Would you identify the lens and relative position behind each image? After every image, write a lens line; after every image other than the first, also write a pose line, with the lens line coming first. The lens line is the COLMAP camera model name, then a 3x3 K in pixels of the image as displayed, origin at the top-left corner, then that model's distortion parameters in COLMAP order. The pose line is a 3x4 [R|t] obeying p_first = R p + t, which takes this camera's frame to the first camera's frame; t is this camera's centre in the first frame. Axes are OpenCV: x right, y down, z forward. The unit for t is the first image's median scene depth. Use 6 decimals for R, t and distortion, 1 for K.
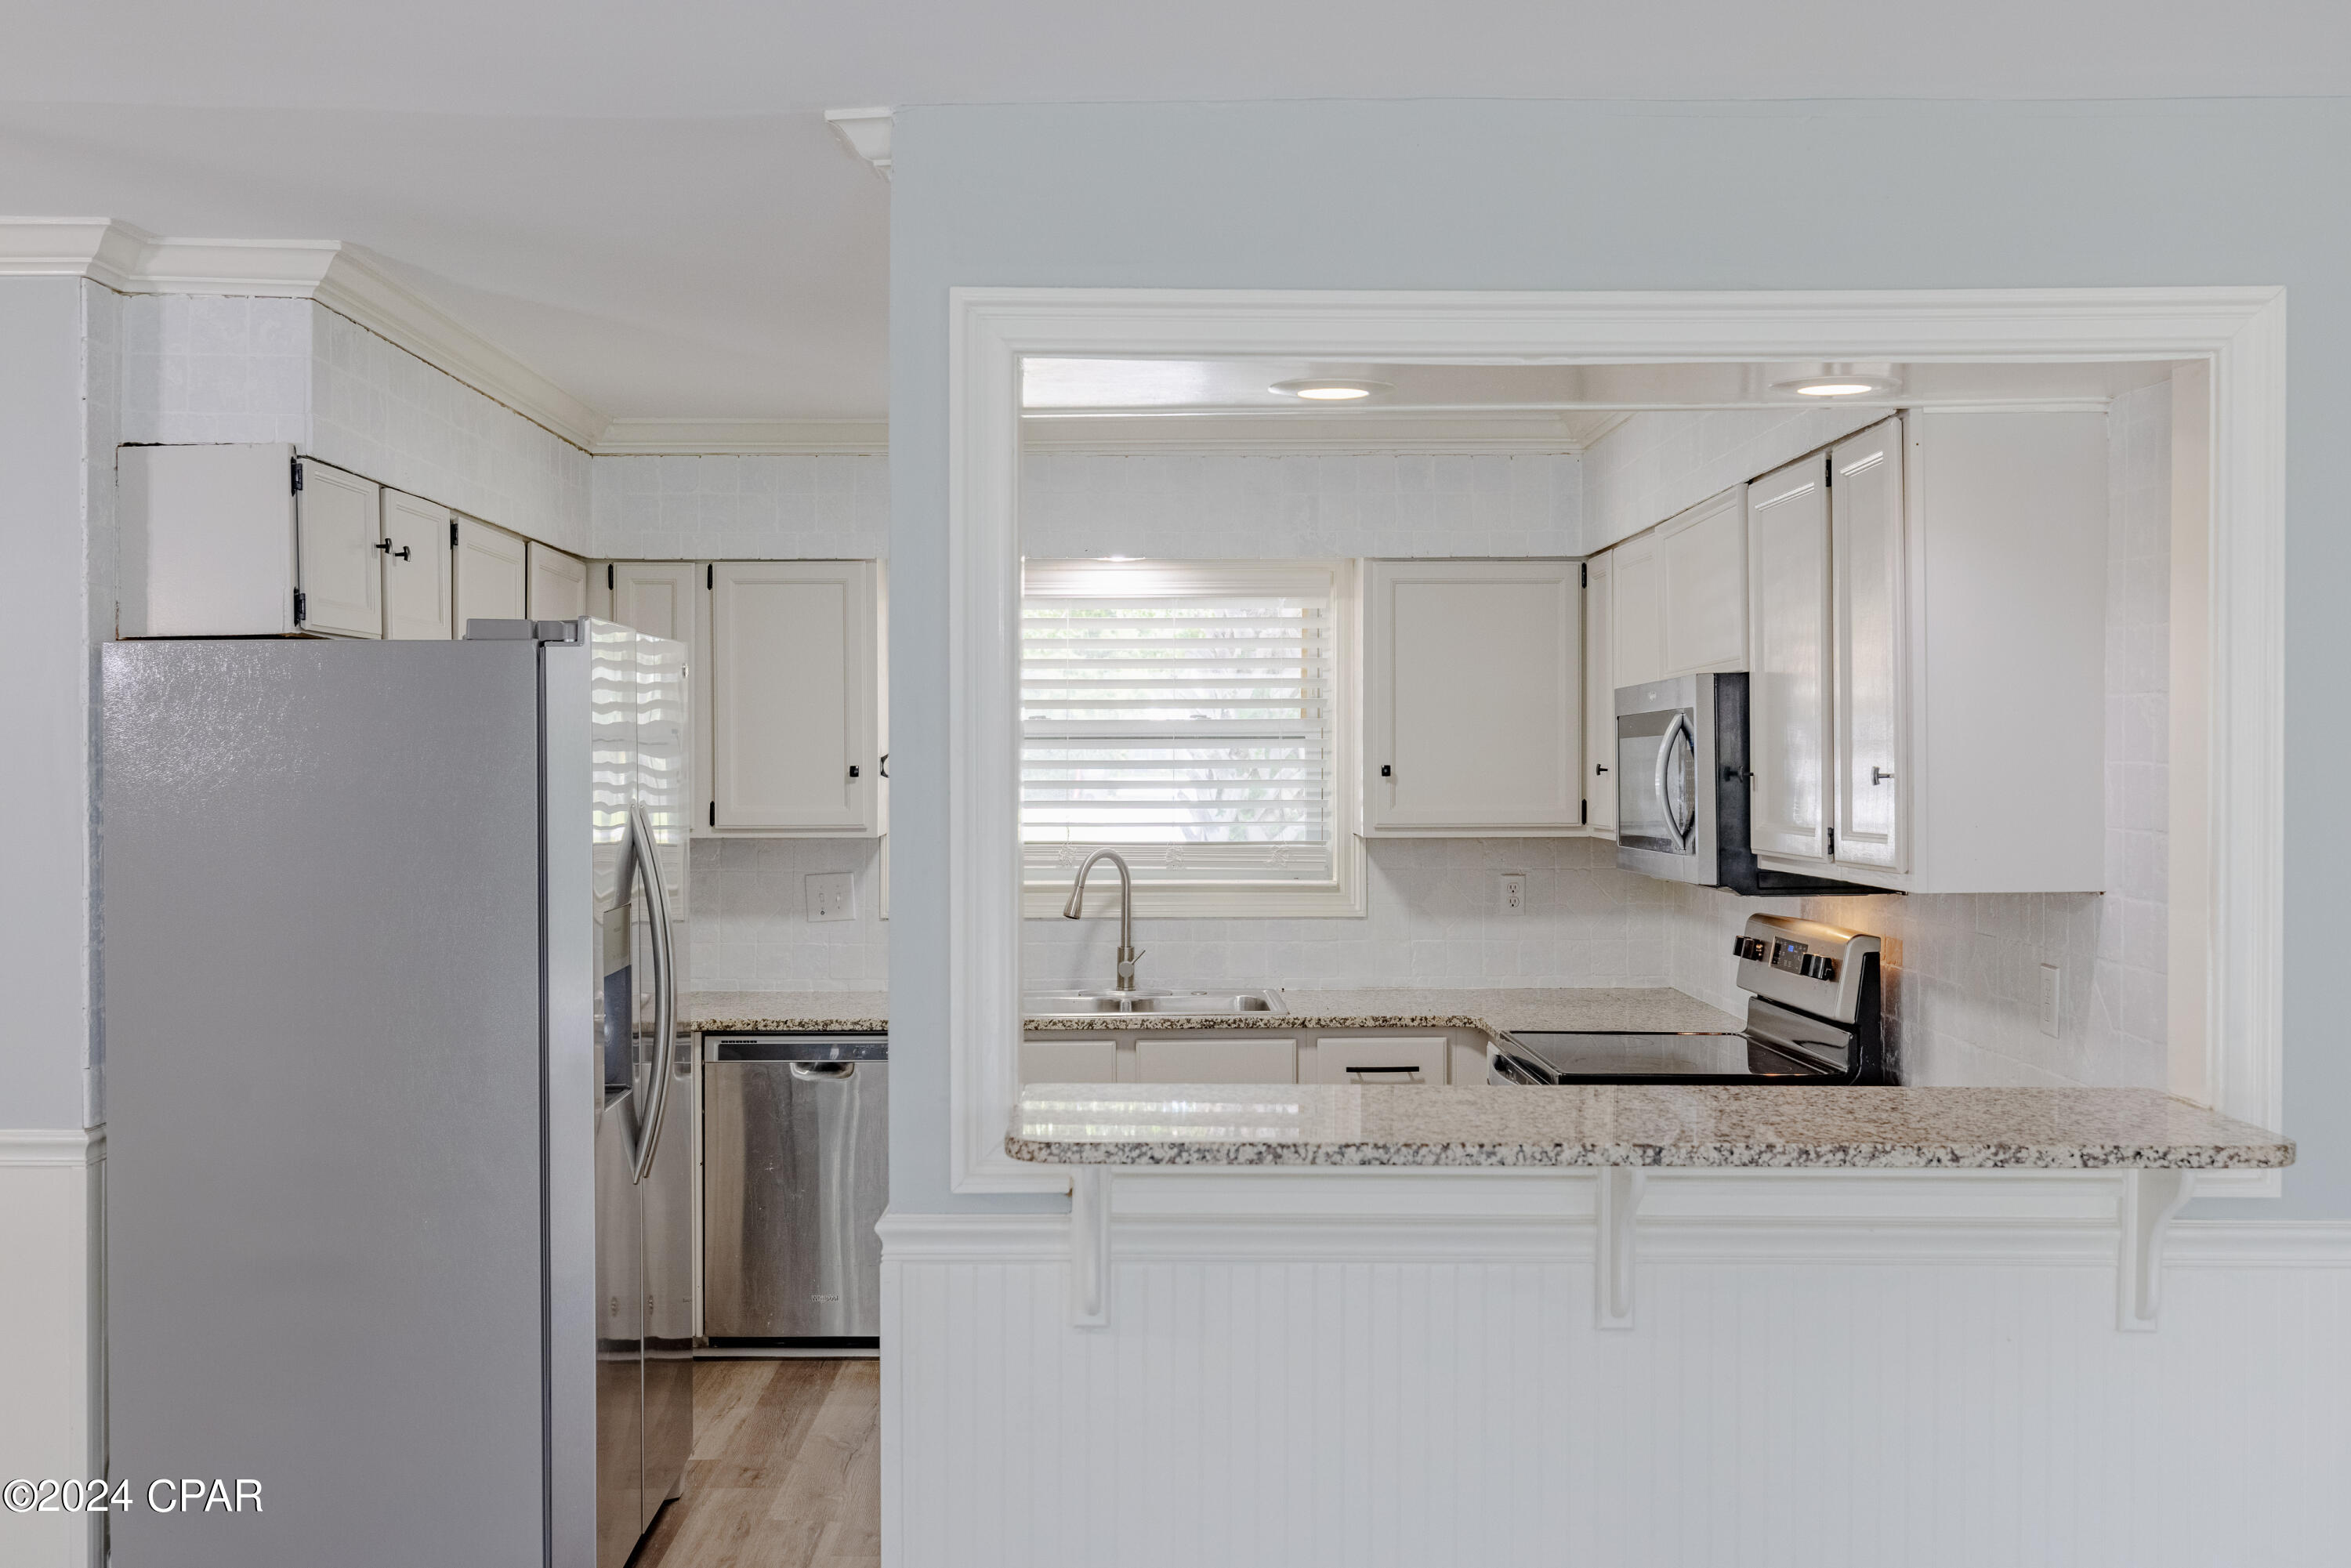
lens RADIAL K [[2282.8, 0, 1167.2], [0, 2282.8, 773.7], [0, 0, 1]] dist [-0.019131, 0.000000]
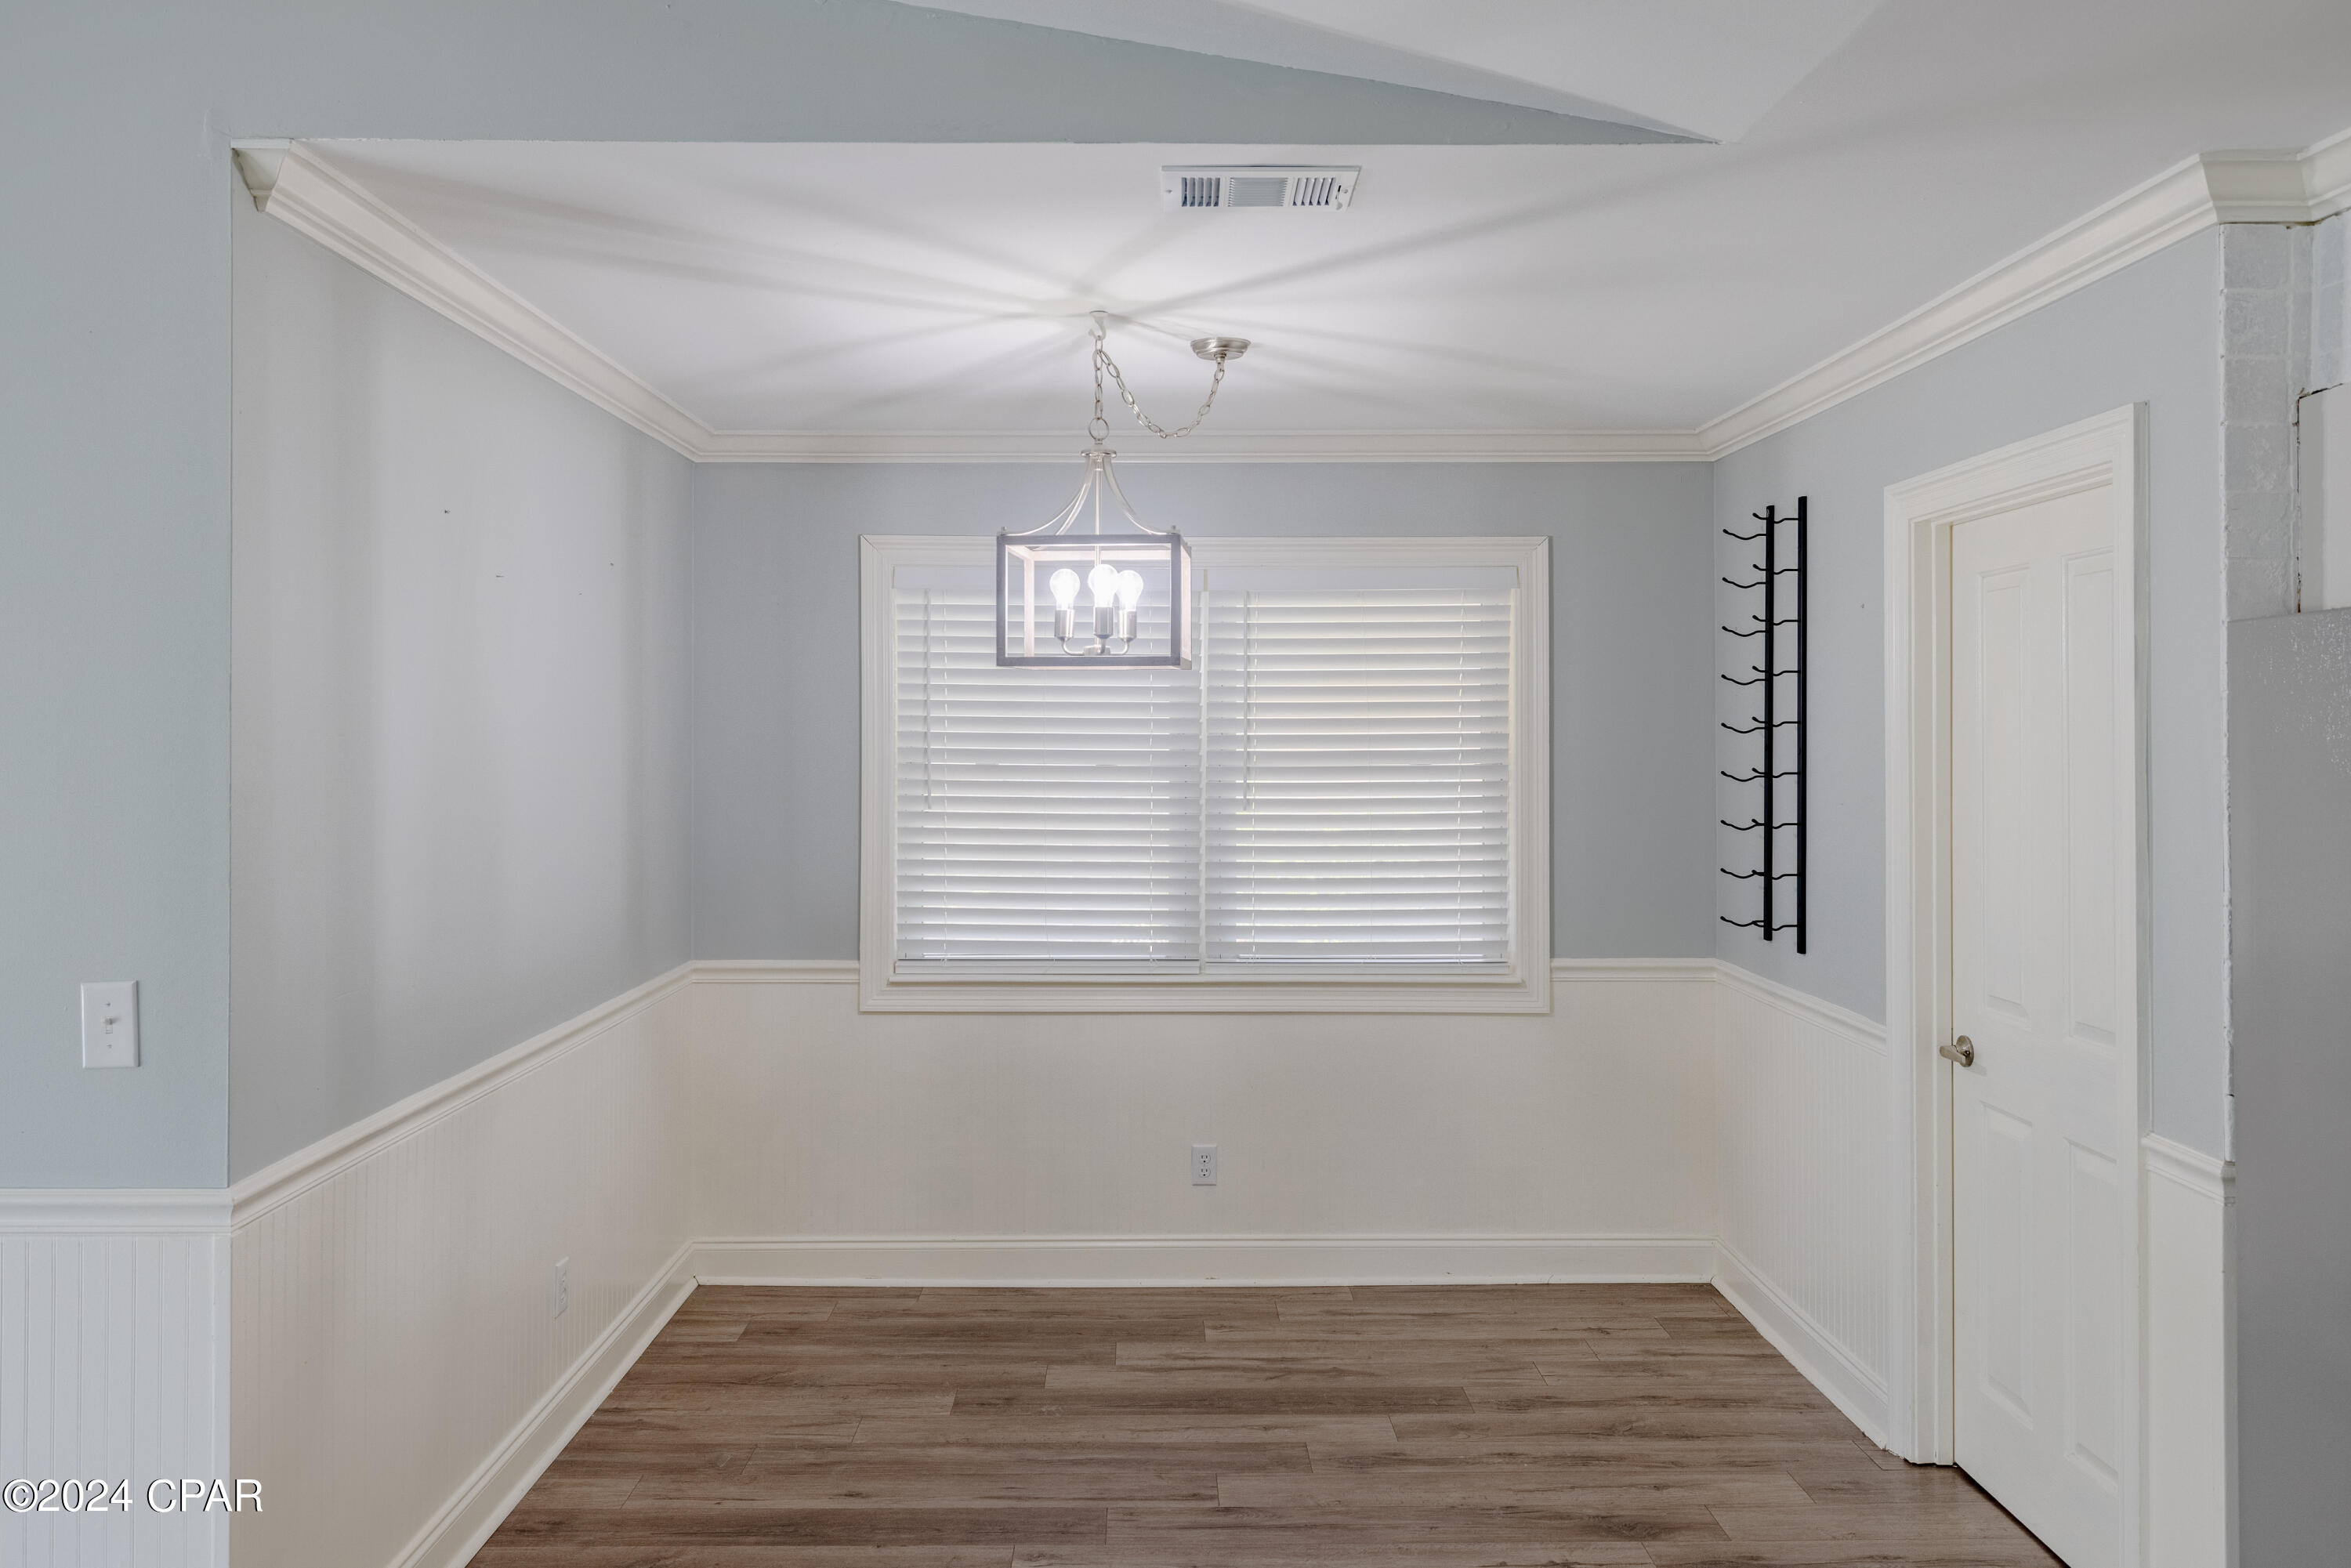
lens RADIAL K [[1694.5, 0, 1184.0], [0, 1694.5, 696.1], [0, 0, 1]] dist [0.010100, 0.001080]
pose [[-0.013657, -0.024655, -0.999603, 0.139006], [-0.014029, 0.999602, -0.024464, -0.003605], [0.999808, 0.013690, -0.013997, 0.389963]]
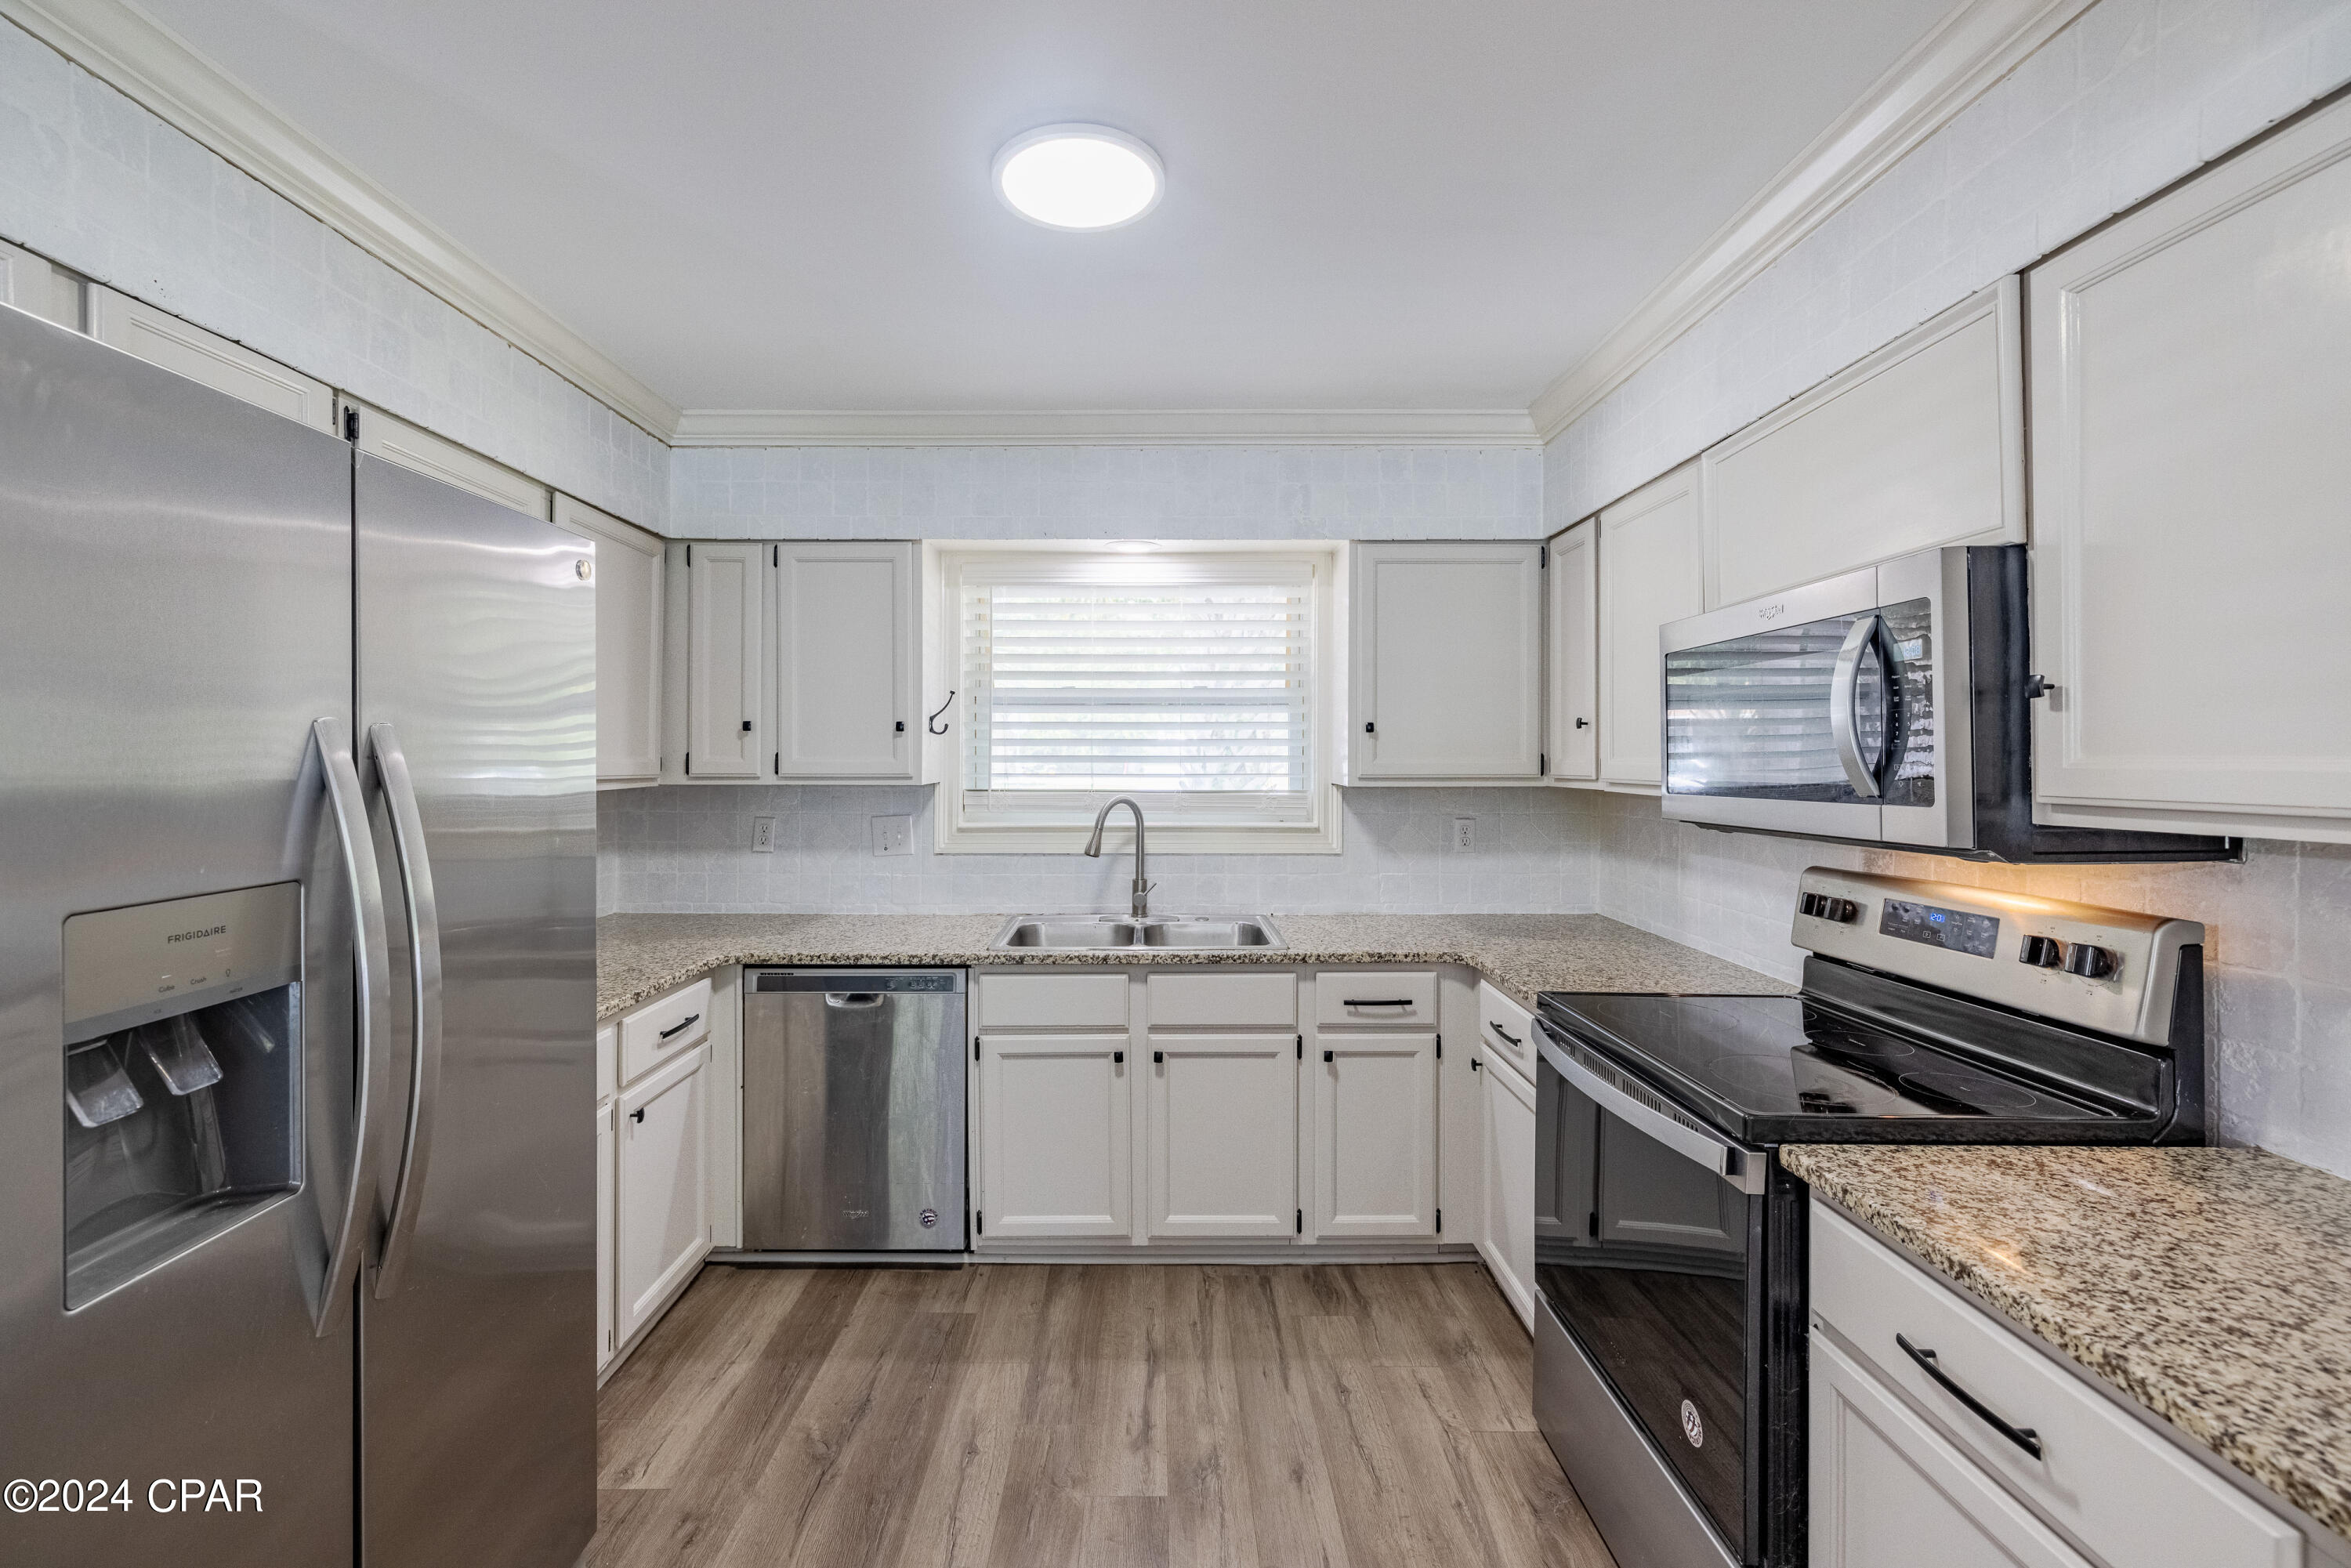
lens RADIAL K [[990.4, 0, 1150.1], [0, 990.4, 752.4], [0, 0, 1]] dist [-0.002688, 0.000748]
pose [[0.999866, 0.002893, -0.016136, -0.005144], [-0.003104, 0.999910, -0.013079, 0.018815], [0.016097, 0.013127, 0.999784, 0.533123]]
